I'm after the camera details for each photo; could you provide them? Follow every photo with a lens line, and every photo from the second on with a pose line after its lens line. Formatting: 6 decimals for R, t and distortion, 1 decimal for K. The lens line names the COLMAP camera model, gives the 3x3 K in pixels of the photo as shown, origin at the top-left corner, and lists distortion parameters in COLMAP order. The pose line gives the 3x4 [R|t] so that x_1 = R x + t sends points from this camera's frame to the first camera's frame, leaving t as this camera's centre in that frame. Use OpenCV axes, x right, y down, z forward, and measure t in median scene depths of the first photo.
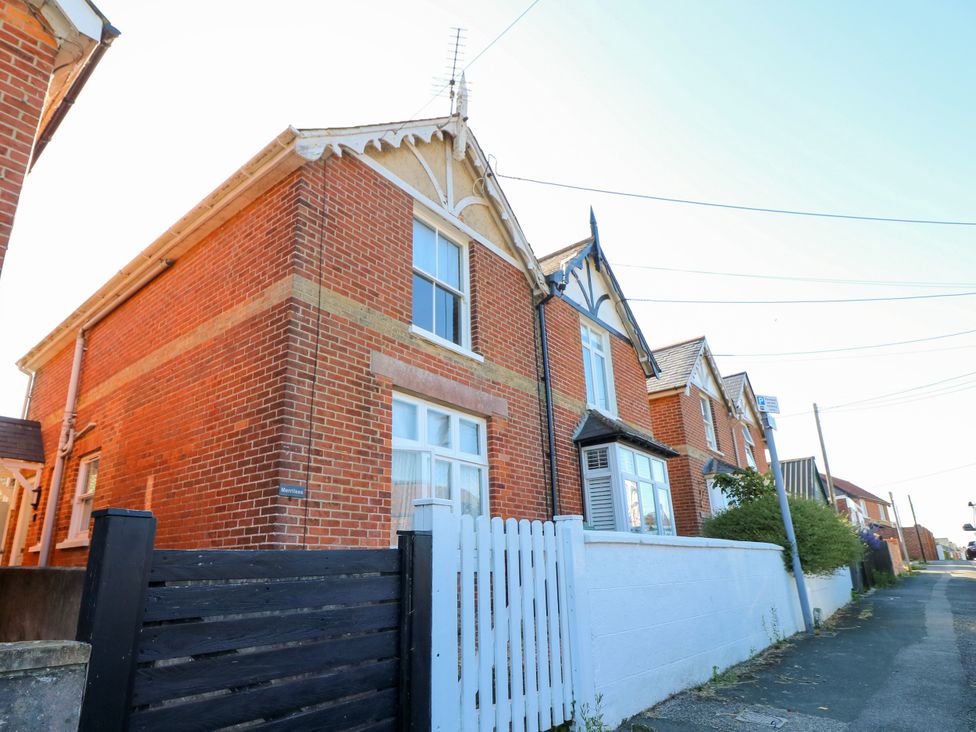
lens RADIAL K [[548.5, 0, 452.7], [0, 548.5, 400.0], [0, 0, 1]] dist [0.004427, -0.006261]
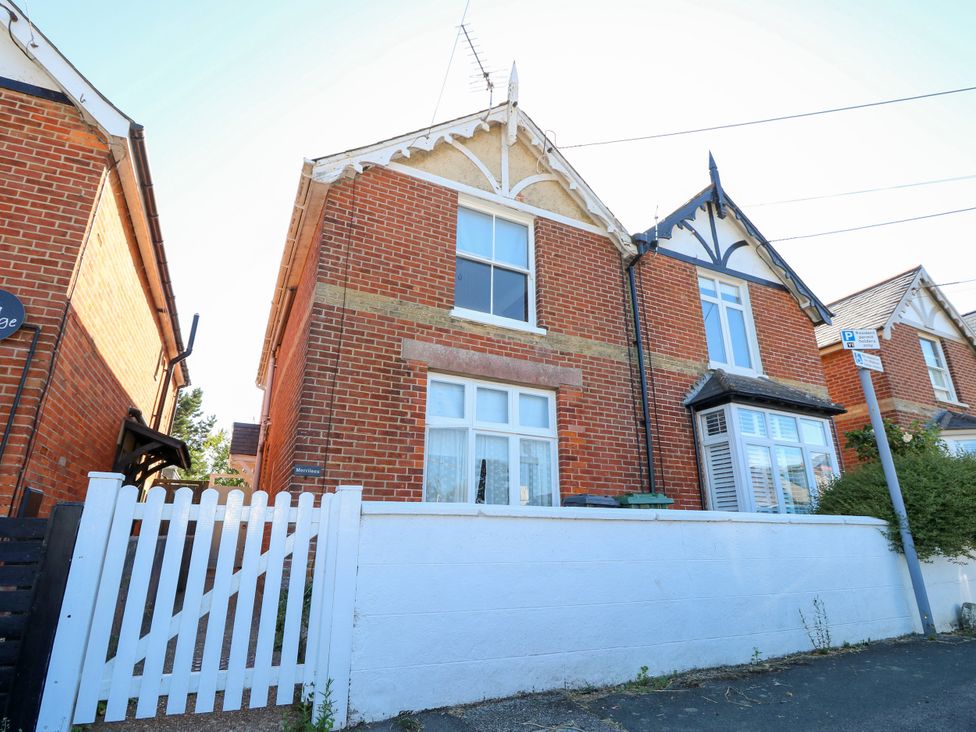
lens RADIAL K [[510.8, 0, 490.7], [0, 510.8, 368.2], [0, 0, 1]] dist [-0.000428, -0.000282]
pose [[0.920267, -0.111057, -0.375199, 0.306638], [0.099426, 0.993774, -0.050285, 0.028786], [0.378448, 0.008971, 0.925579, 0.101908]]
